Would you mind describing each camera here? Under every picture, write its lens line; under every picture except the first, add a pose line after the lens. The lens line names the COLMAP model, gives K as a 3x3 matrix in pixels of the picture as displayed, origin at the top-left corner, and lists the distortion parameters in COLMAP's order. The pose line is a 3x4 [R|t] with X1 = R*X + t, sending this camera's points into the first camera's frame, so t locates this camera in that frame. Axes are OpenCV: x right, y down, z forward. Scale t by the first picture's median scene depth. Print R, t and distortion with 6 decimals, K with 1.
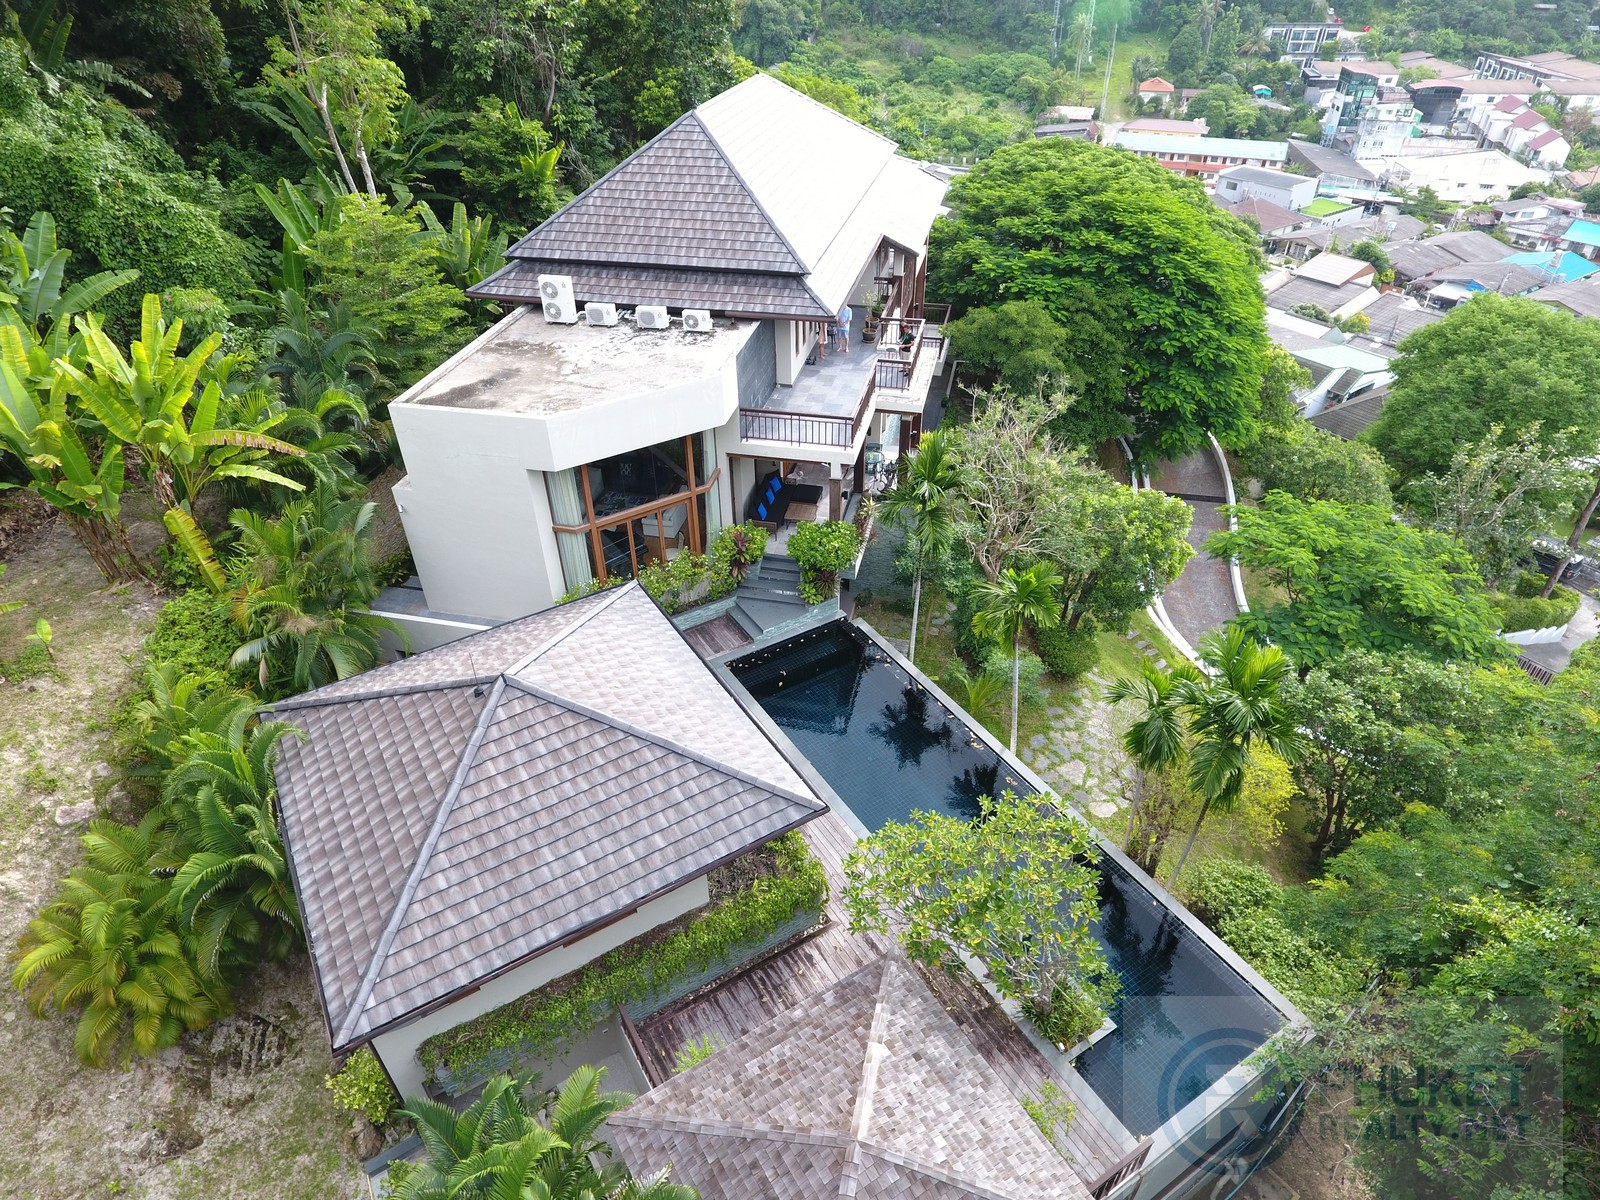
lens RADIAL K [[941.9, 0, 800.6], [0, 941.9, 598.8], [0, 0, 1]] dist [-0.003614, -0.002300]
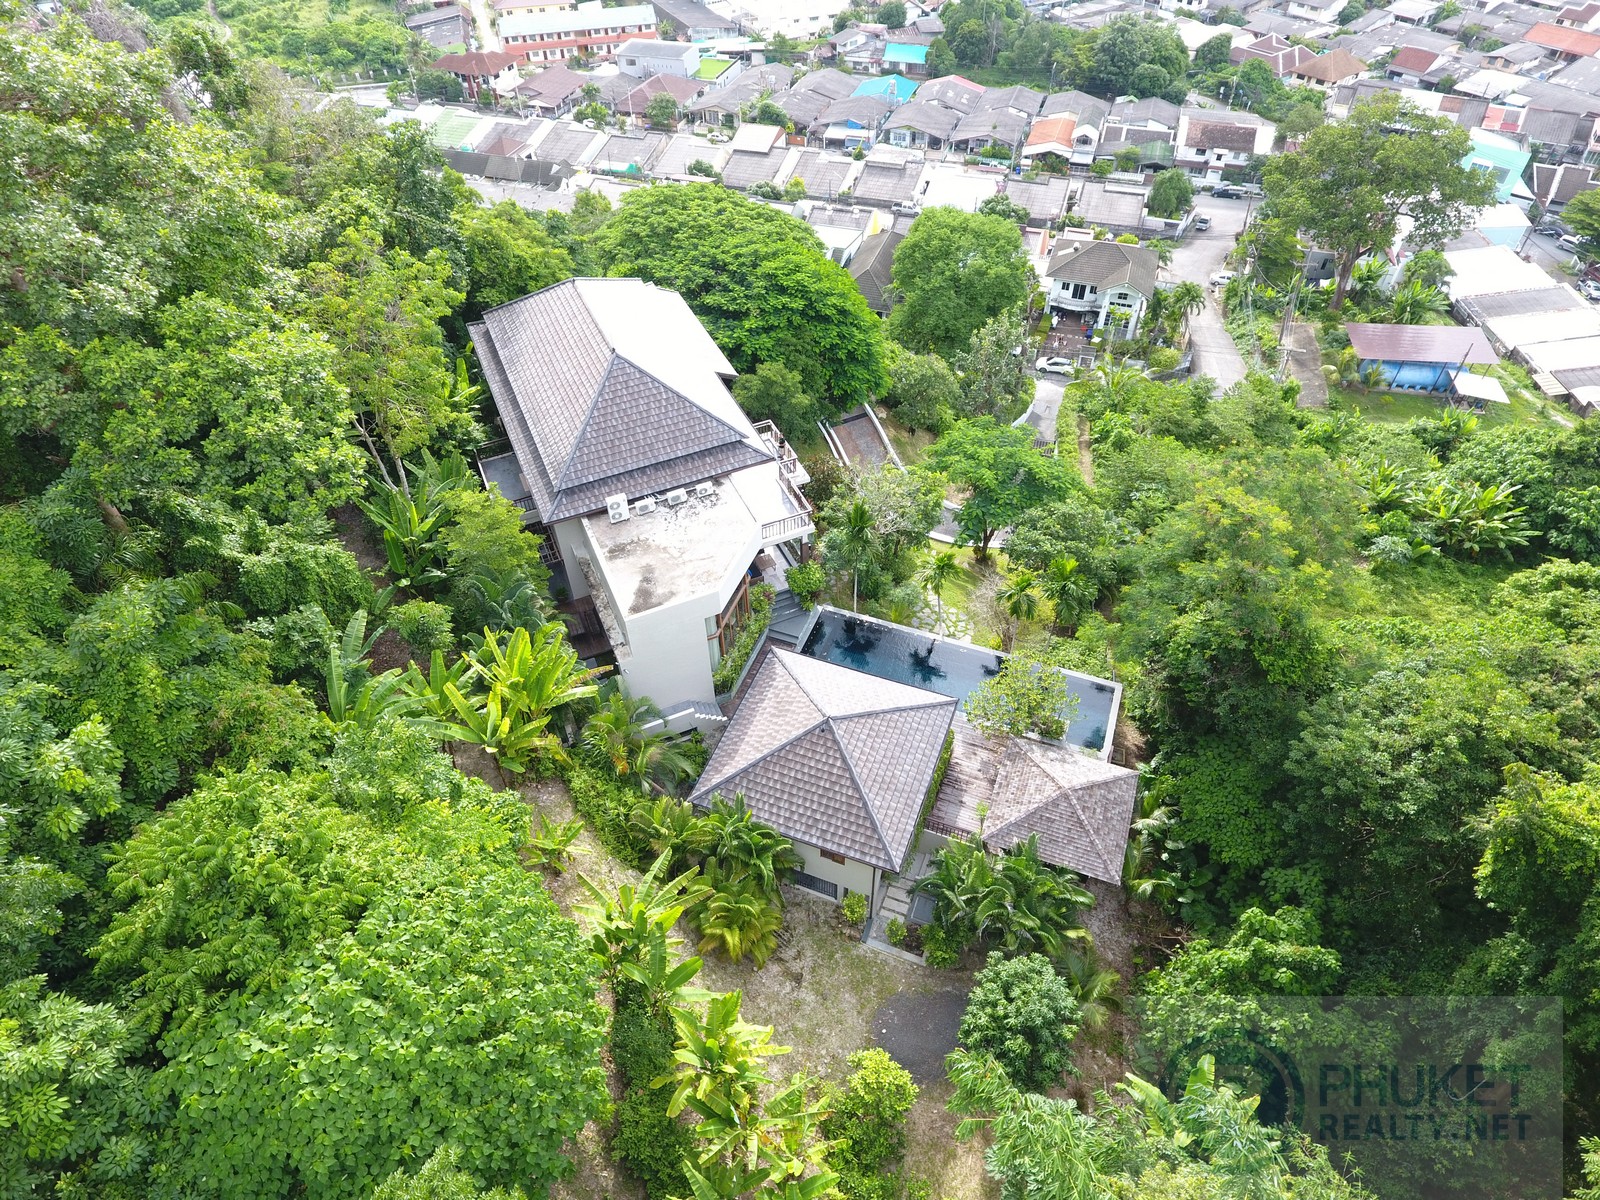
lens RADIAL K [[941.9, 0, 800.6], [0, 941.9, 598.8], [0, 0, 1]] dist [-0.003614, -0.002300]
pose [[0.799671, -0.431728, 0.417297, -0.126778], [0.361663, 0.901100, 0.239203, -0.077111], [-0.479297, -0.040363, 0.876724, -0.092283]]
